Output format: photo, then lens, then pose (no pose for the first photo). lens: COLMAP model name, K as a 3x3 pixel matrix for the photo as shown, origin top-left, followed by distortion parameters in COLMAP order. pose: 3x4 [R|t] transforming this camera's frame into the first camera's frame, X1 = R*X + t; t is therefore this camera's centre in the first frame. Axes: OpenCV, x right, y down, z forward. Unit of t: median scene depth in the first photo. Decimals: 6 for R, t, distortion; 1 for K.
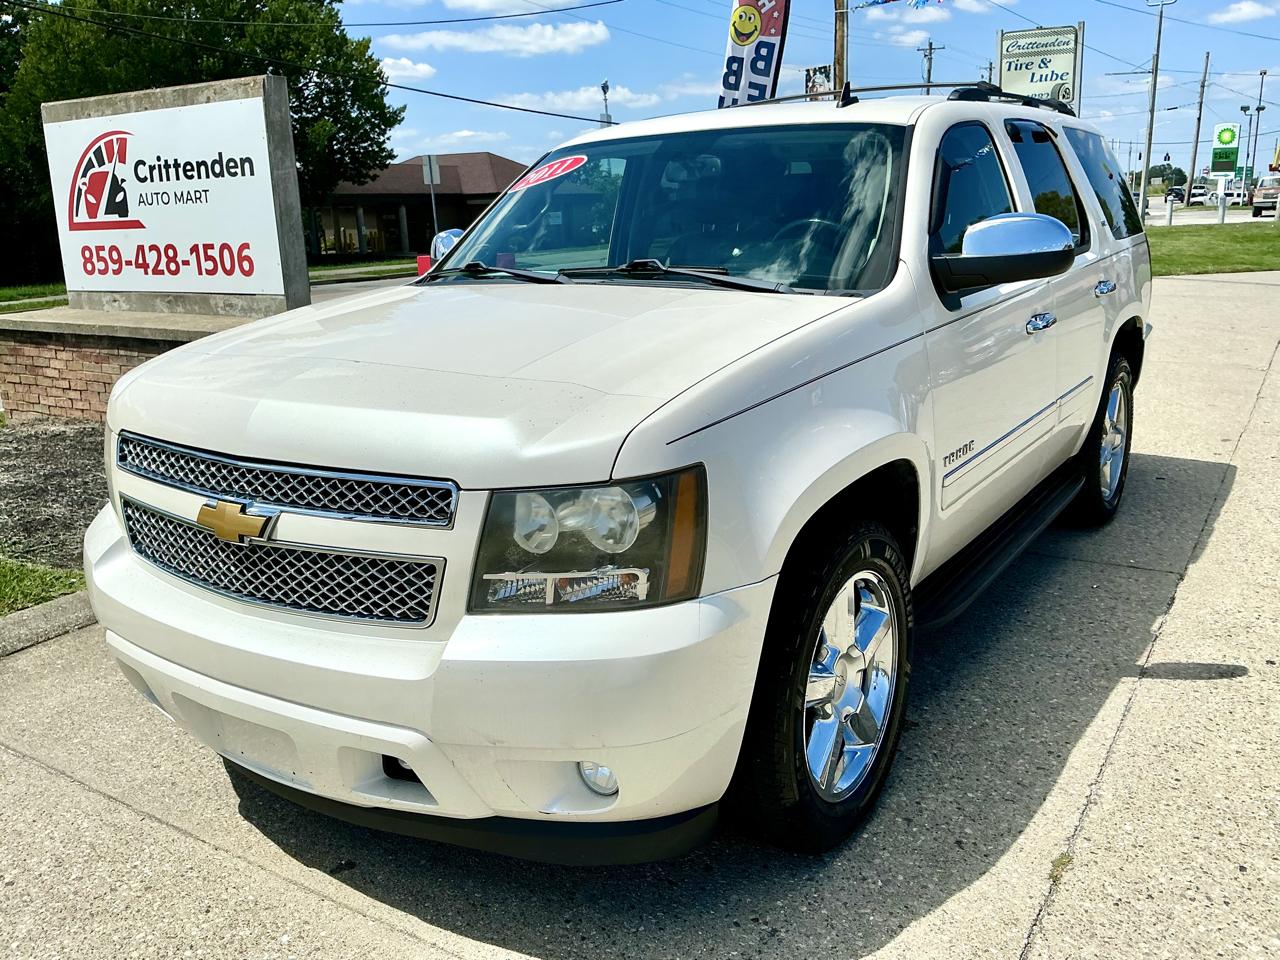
lens RADIAL K [[1093.6, 0, 646.1], [0, 1093.6, 478.3], [0, 0, 1]] dist [0.055314, -0.142101]
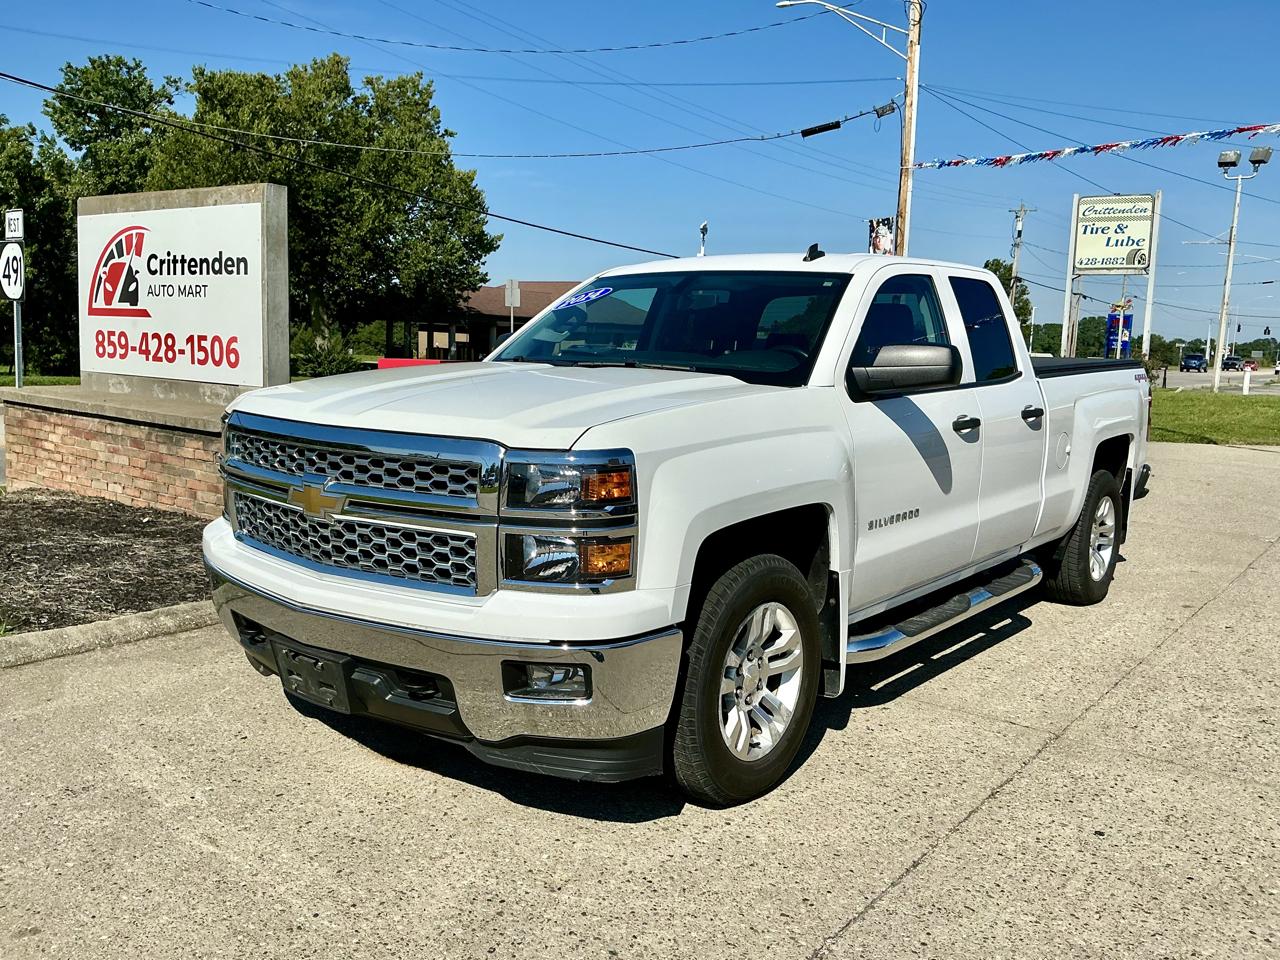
lens RADIAL K [[1083.0, 0, 642.5], [0, 1083.0, 479.6], [0, 0, 1]] dist [0.125501, -0.274784]
pose [[0.993684, 0.078364, -0.080321, 0.109307], [-0.087207, 0.989731, -0.113258, 0.004869], [0.070621, 0.119547, 0.990314, 0.007616]]
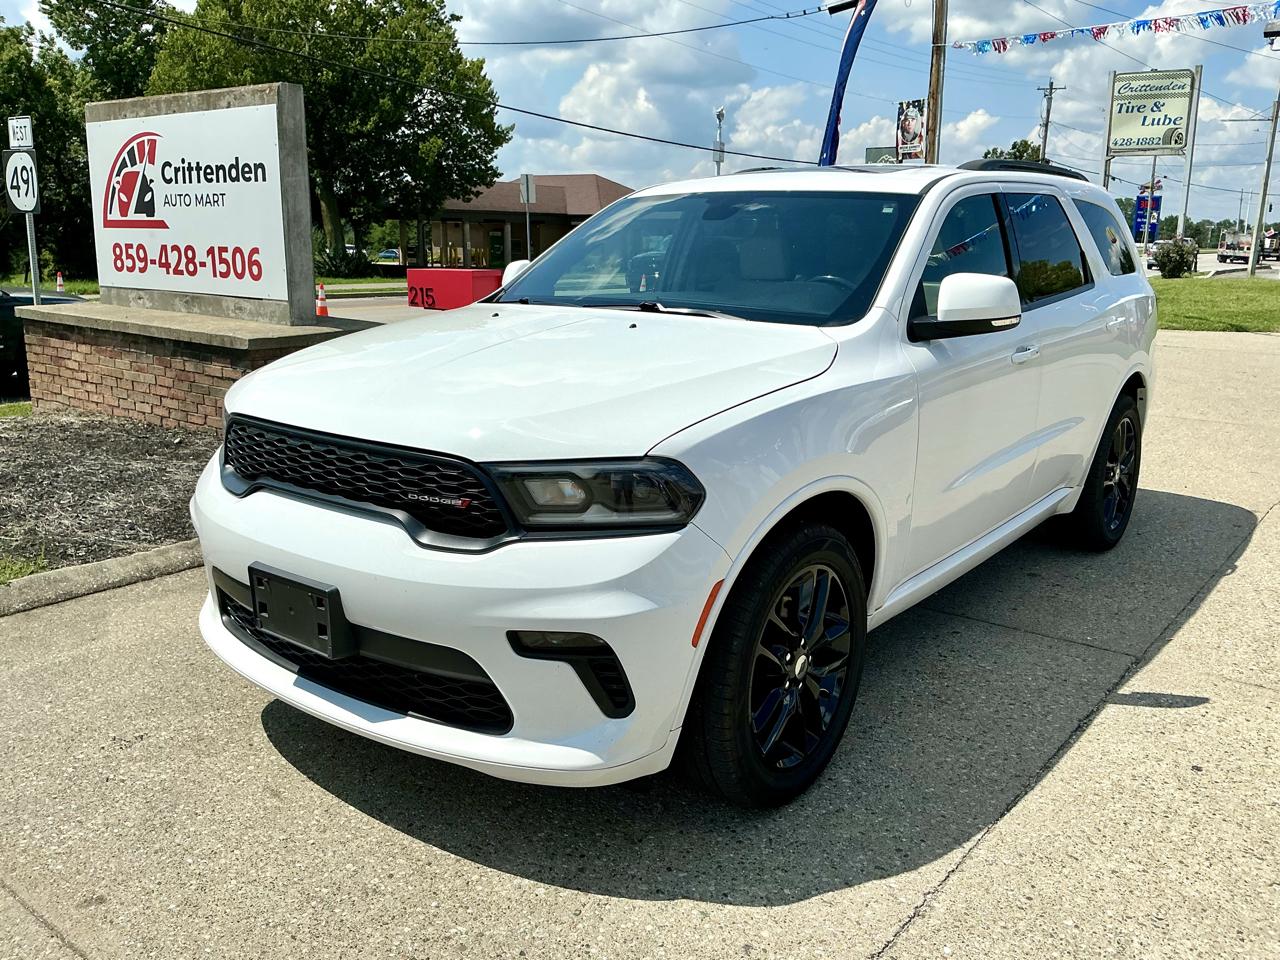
lens RADIAL K [[1088.7, 0, 642.3], [0, 1088.7, 480.1], [0, 0, 1]] dist [0.058194, -0.136969]
pose [[0.993582, 0.067538, -0.090736, 0.087238], [-0.069347, 0.997449, -0.016922, -0.008509], [0.089361, 0.023106, 0.995731, 0.034372]]
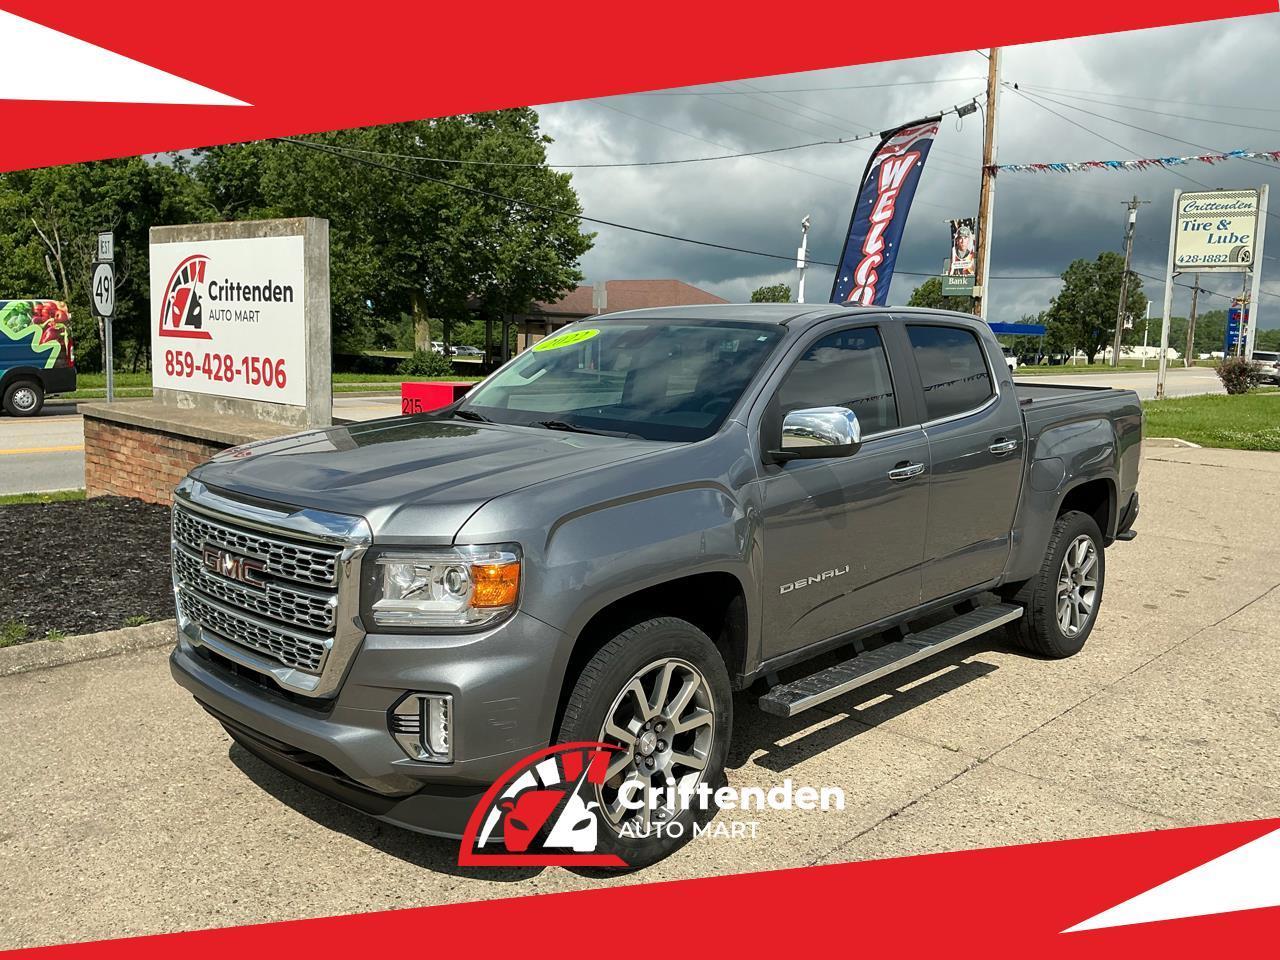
lens RADIAL K [[1083.0, 0, 642.5], [0, 1083.0, 479.6], [0, 0, 1]] dist [0.125501, -0.274784]
pose [[0.980799, 0.088104, -0.173987, 0.192687], [-0.106451, 0.989368, -0.099089, -0.018165], [0.163407, 0.115707, 0.979750, -0.026611]]
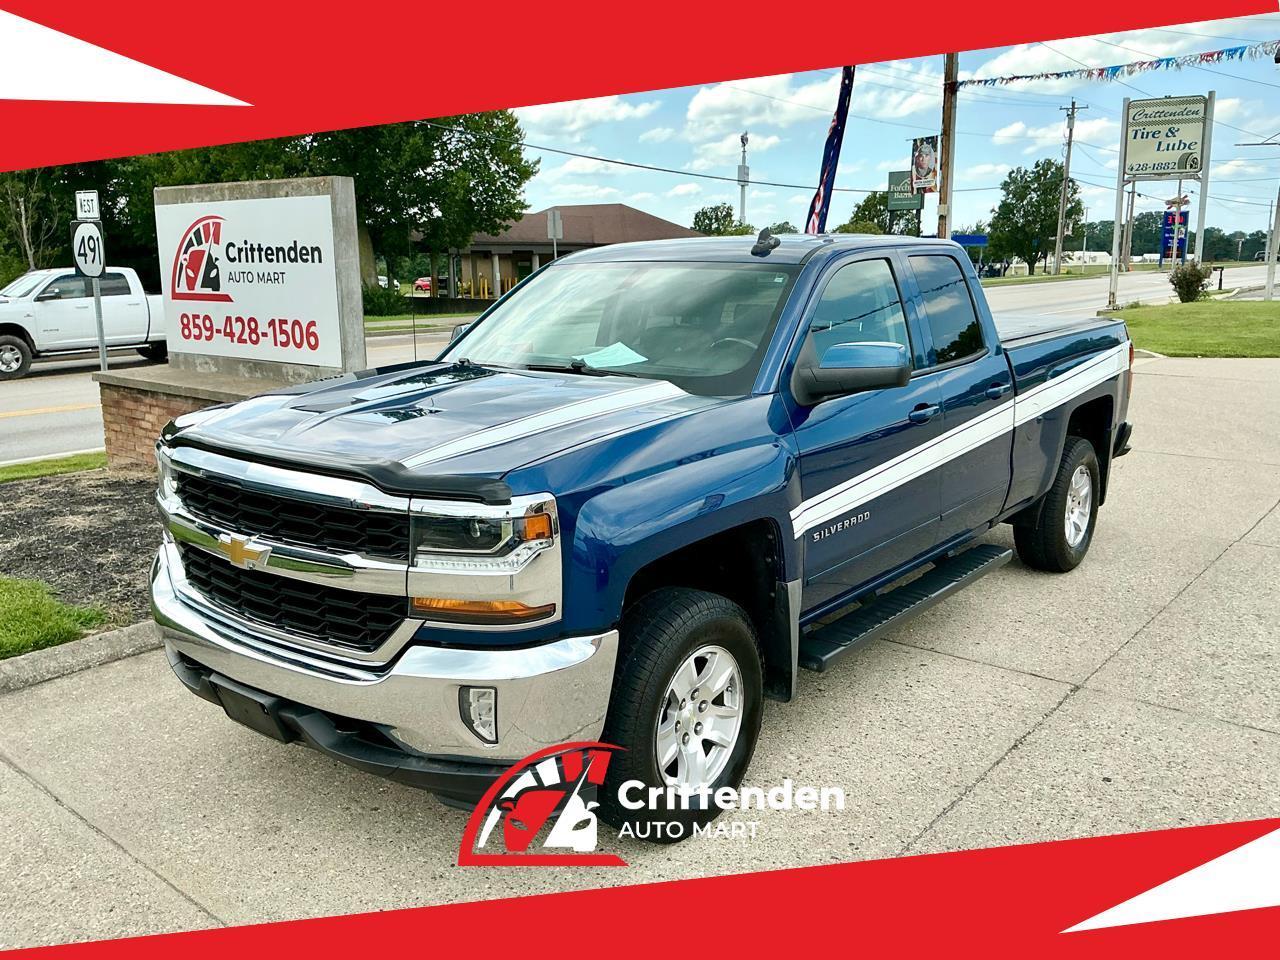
lens RADIAL K [[1083.0, 0, 642.5], [0, 1083.0, 479.6], [0, 0, 1]] dist [0.125501, -0.274784]
pose [[0.991489, 0.051451, -0.119593, 0.106623], [-0.055970, 0.997828, -0.034741, -0.029335], [0.117546, 0.041138, 0.992215, -0.063871]]
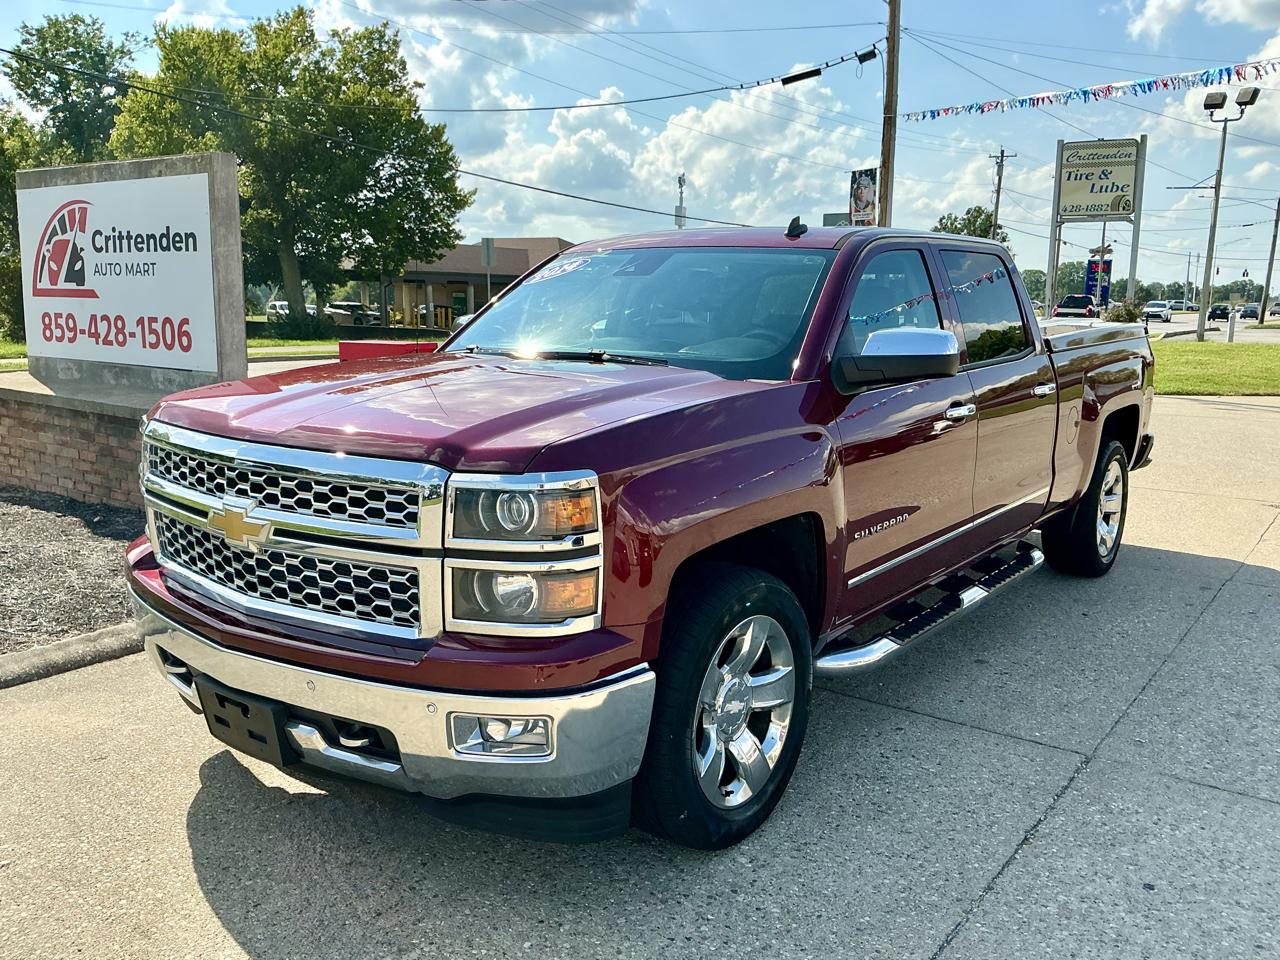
lens RADIAL K [[1086.1, 0, 642.3], [0, 1086.1, 481.4], [0, 0, 1]] dist [0.064934, -0.148965]
pose [[0.996270, 0.059618, -0.062380, 0.102092], [-0.063993, 0.995446, -0.070651, -0.025270], [0.057883, 0.074379, 0.995549, 0.061683]]
